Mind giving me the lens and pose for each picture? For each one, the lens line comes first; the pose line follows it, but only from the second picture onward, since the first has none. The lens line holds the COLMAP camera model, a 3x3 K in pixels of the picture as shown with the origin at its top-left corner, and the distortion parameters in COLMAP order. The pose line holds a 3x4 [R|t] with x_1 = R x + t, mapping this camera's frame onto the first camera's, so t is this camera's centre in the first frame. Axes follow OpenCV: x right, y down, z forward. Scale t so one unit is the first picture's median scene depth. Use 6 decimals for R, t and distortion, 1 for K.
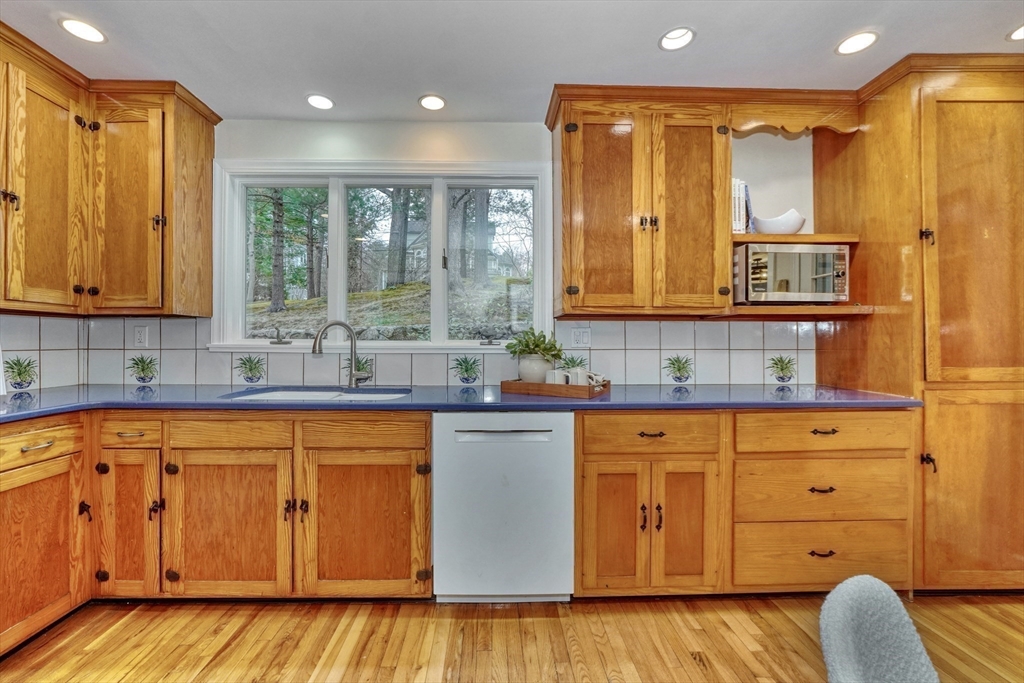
lens RADIAL K [[444.9, 0, 507.4], [0, 444.9, 340.1], [0, 0, 1]] dist [-0.011632, 0.000523]
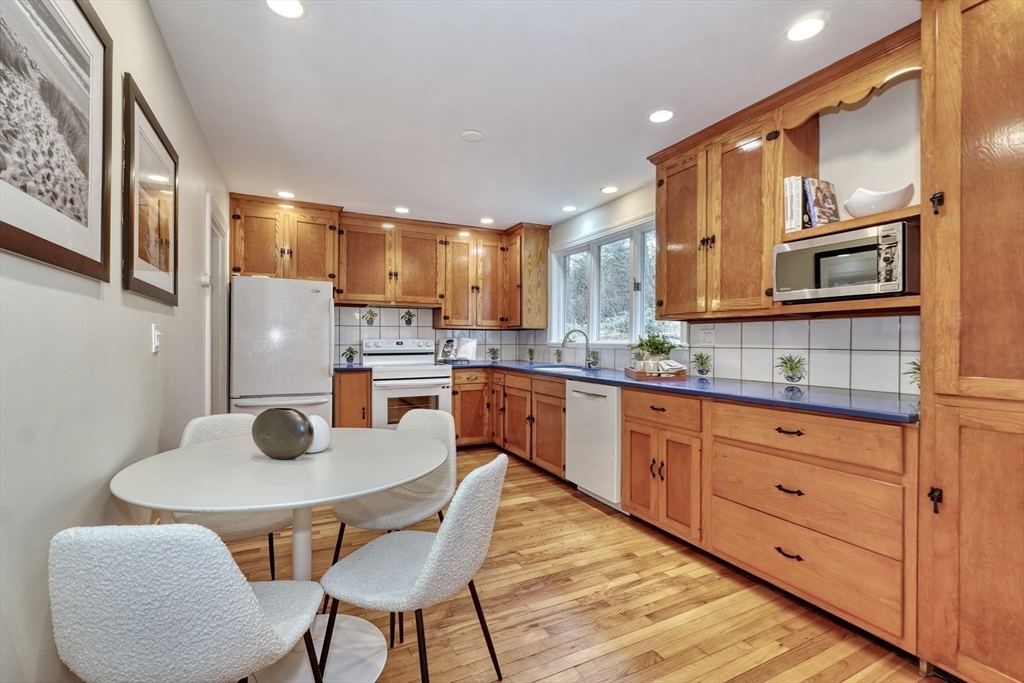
lens RADIAL K [[444.9, 0, 507.4], [0, 444.9, 340.1], [0, 0, 1]] dist [-0.011632, 0.000523]
pose [[0.419357, -0.001450, -0.907820, 1.324594], [0.002443, 0.999997, -0.000468, 0.000436], [0.907818, -0.002021, 0.419359, 0.007689]]
